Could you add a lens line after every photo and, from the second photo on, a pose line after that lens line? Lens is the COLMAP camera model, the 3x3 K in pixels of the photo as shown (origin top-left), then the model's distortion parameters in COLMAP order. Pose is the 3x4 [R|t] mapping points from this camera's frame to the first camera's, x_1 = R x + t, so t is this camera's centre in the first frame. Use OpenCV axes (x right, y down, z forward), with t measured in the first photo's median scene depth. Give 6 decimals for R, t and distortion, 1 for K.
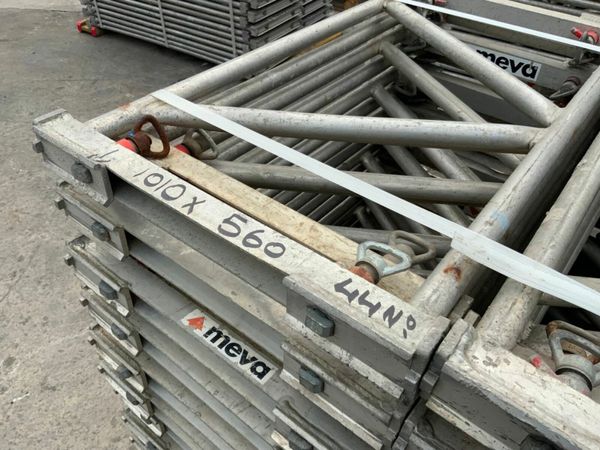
lens RADIAL K [[499.3, 0, 300.0], [0, 499.3, 225.0], [0, 0, 1]] dist [0.061350, -0.100652]
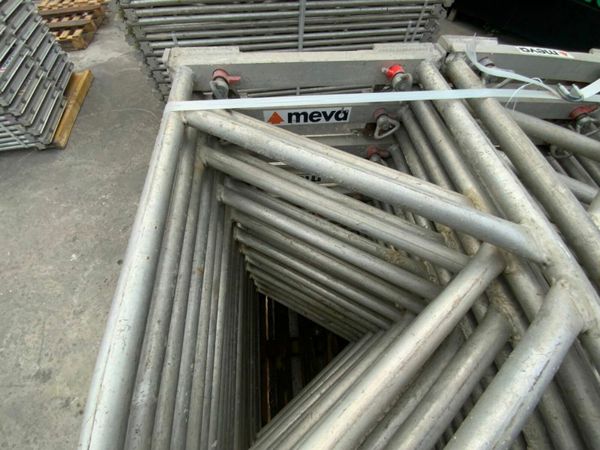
lens RADIAL K [[243.5, 0, 298.9], [0, 243.5, 224.0], [0, 0, 1]] dist [0.030366, -0.022330]
pose [[0.720273, -0.606185, 0.337263, 0.114252], [0.455168, 0.779882, 0.429659, -0.605381], [-0.523478, -0.155961, 0.837644, 0.889342]]
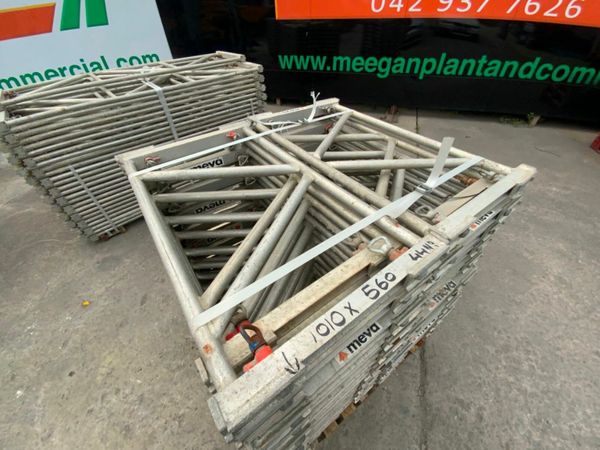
lens RADIAL K [[243.5, 0, 298.9], [0, 243.5, 224.0], [0, 0, 1]] dist [0.030366, -0.022330]
pose [[0.271983, -0.691643, 0.669070, -0.457532], [0.659821, 0.640142, 0.393516, -0.498933], [-0.700472, 0.334437, 0.630469, 0.361844]]
